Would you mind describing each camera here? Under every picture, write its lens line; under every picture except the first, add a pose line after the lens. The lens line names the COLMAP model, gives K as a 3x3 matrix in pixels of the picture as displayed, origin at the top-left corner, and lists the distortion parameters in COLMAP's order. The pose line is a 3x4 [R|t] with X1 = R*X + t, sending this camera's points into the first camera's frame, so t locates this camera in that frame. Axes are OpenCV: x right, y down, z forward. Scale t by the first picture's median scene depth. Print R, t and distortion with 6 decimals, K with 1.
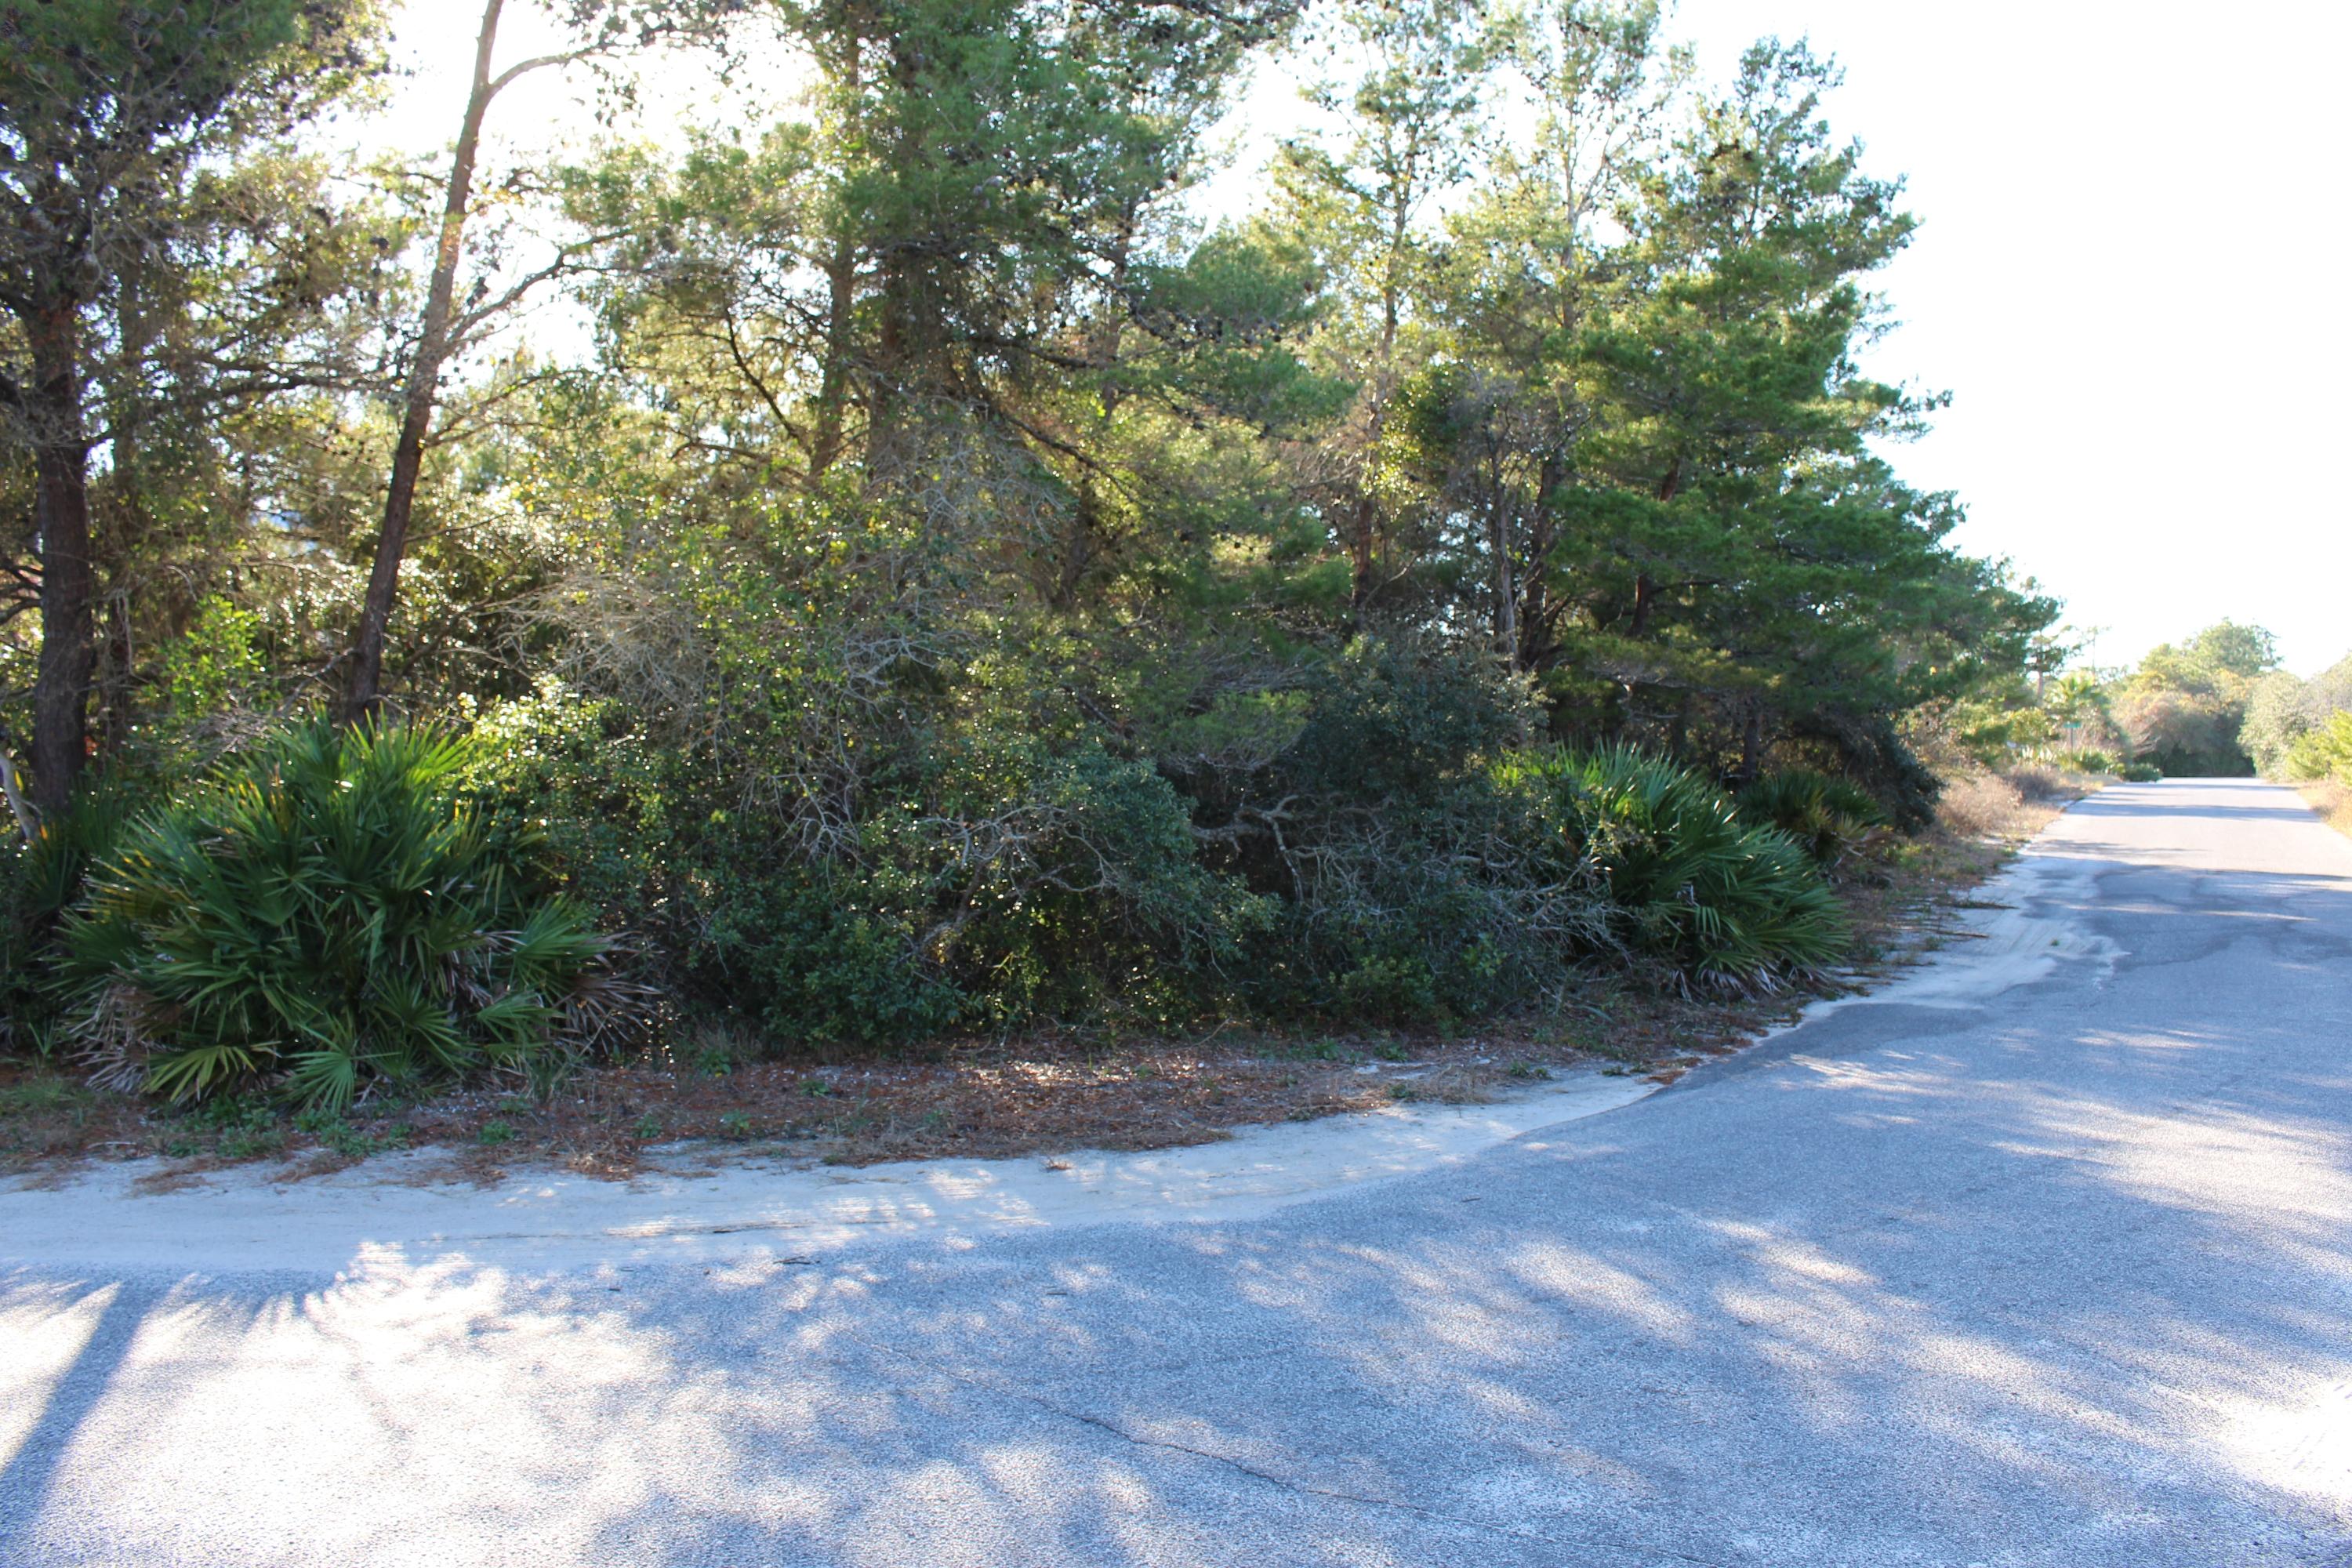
lens RADIAL K [[1904.9, 0, 1176.0], [0, 1904.9, 784.0], [0, 0, 1]] dist [-0.169821, 0.124975]
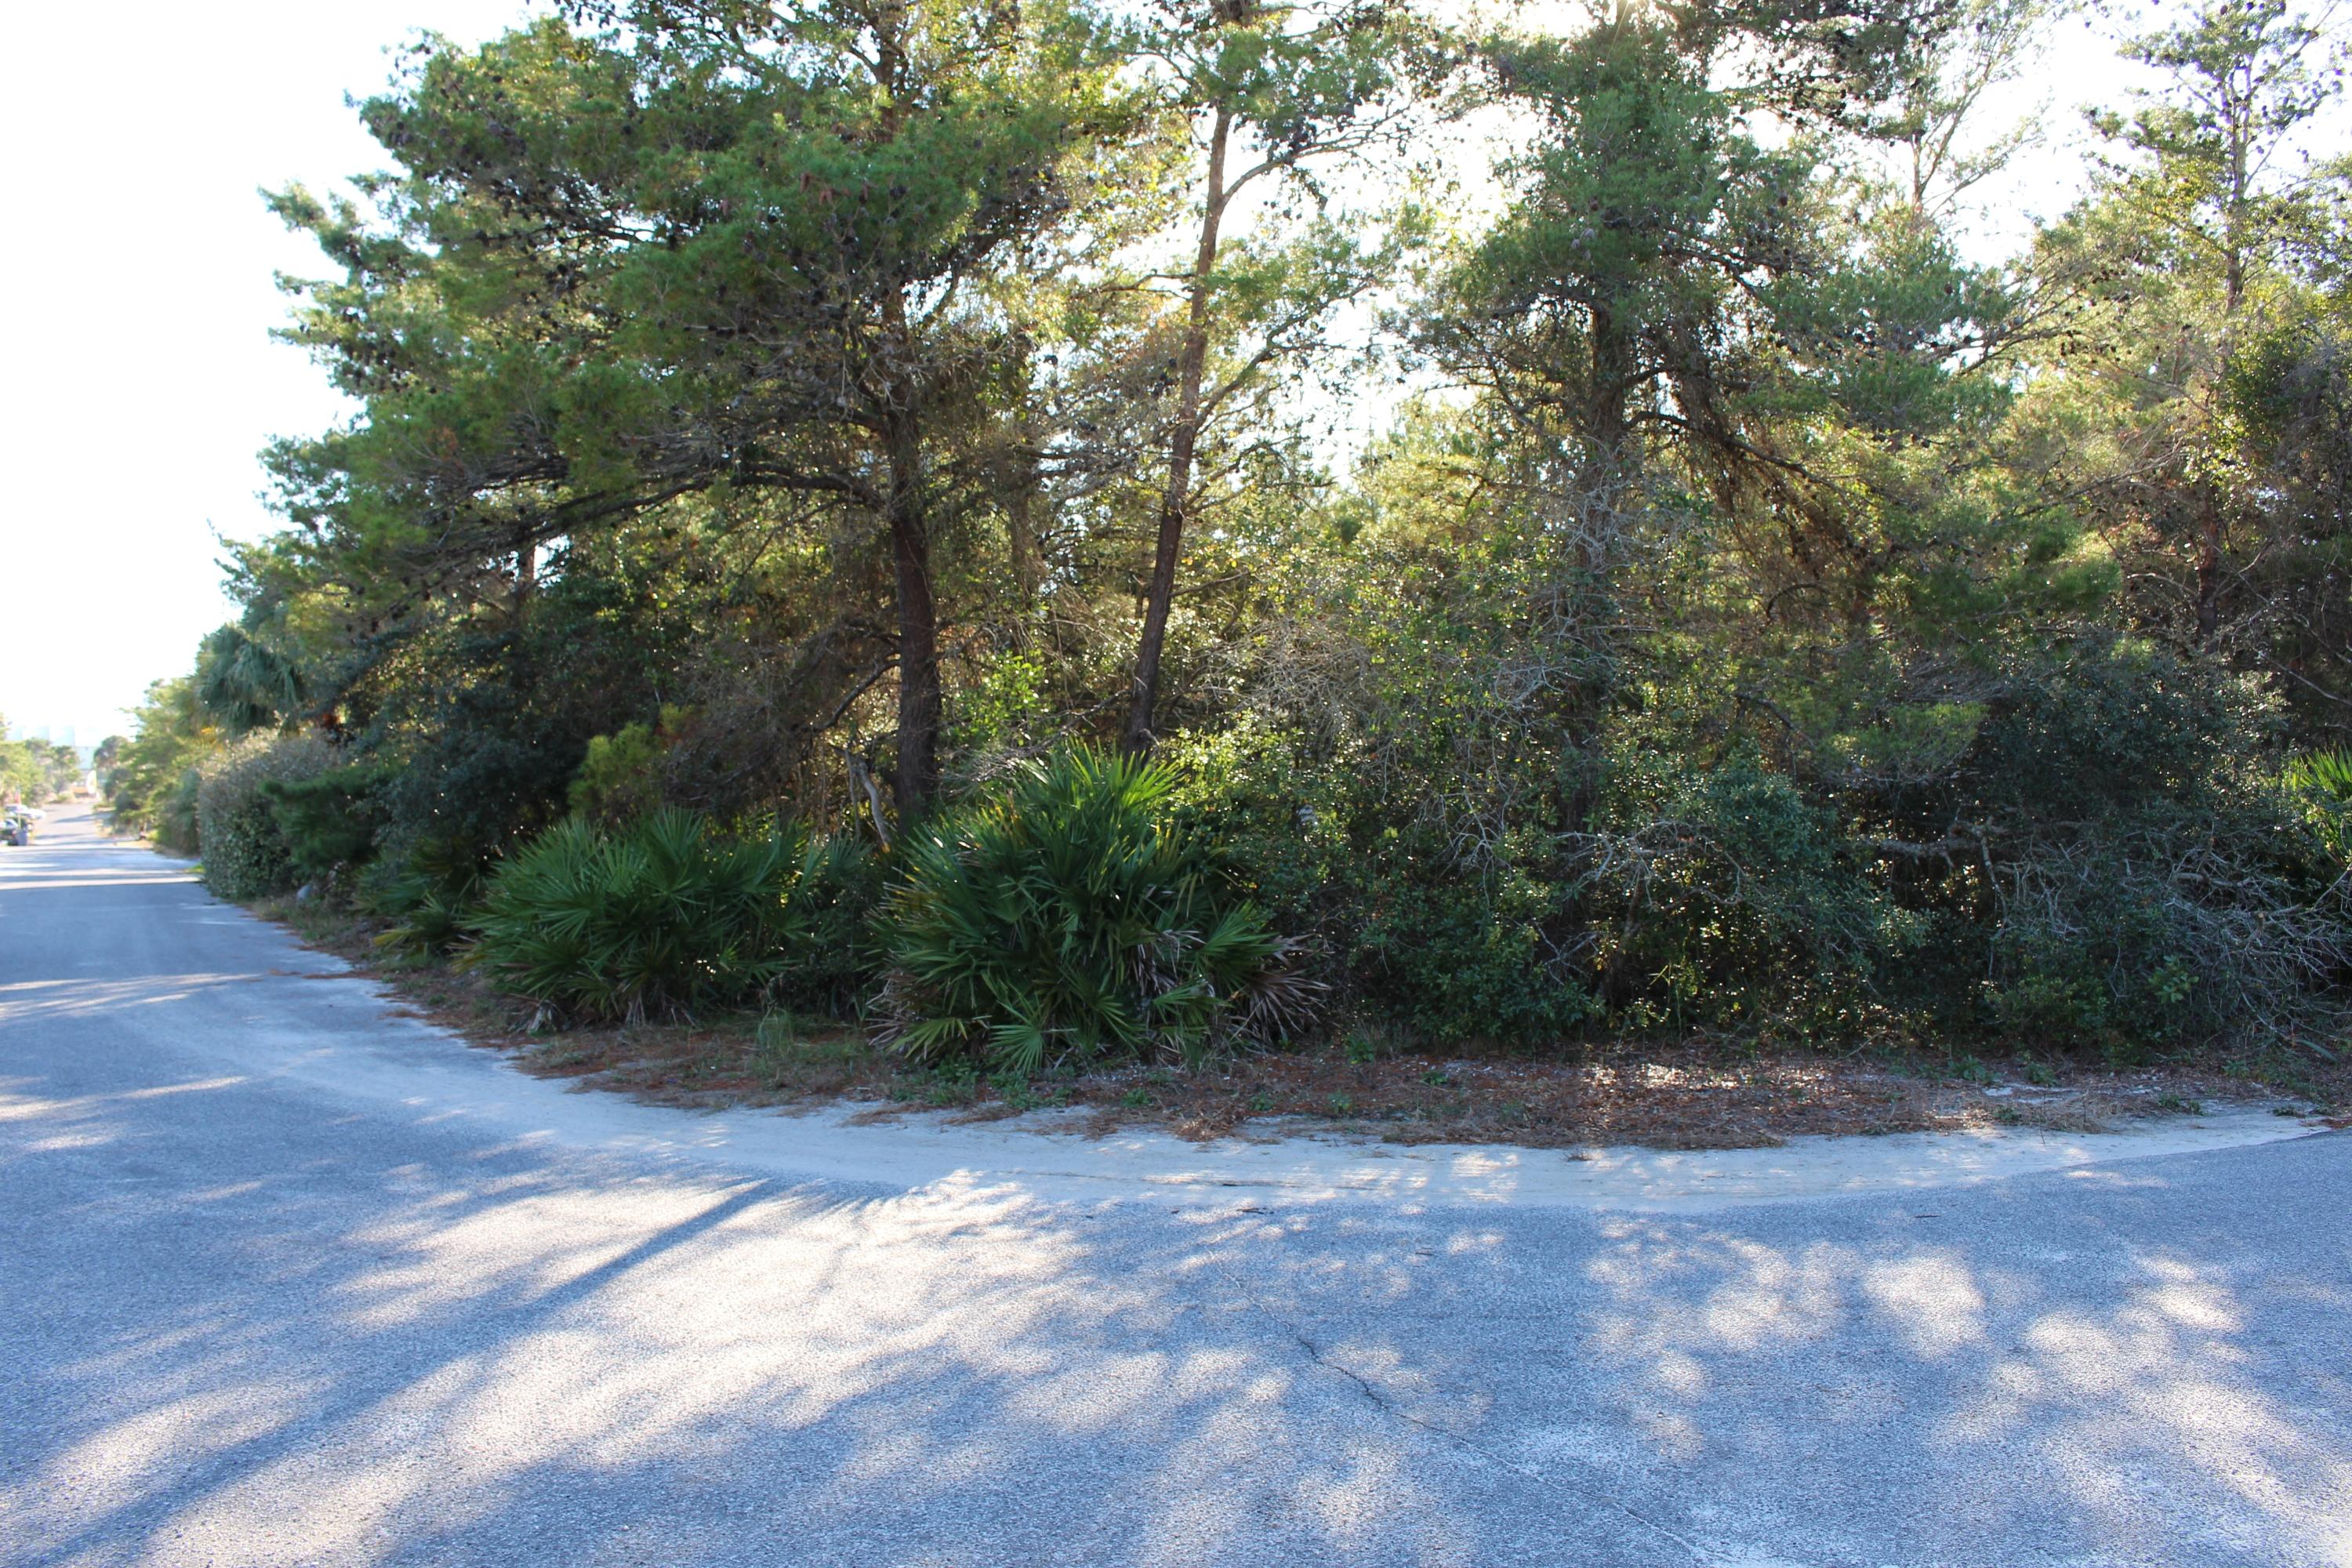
lens RADIAL K [[1904.9, 0, 1176.0], [0, 1904.9, 784.0], [0, 0, 1]] dist [-0.169821, 0.124975]
pose [[0.862528, -0.014088, -0.505813, 0.248242], [0.009143, 0.999883, -0.012258, 0.001377], [0.505926, 0.005948, 0.862556, -0.032174]]
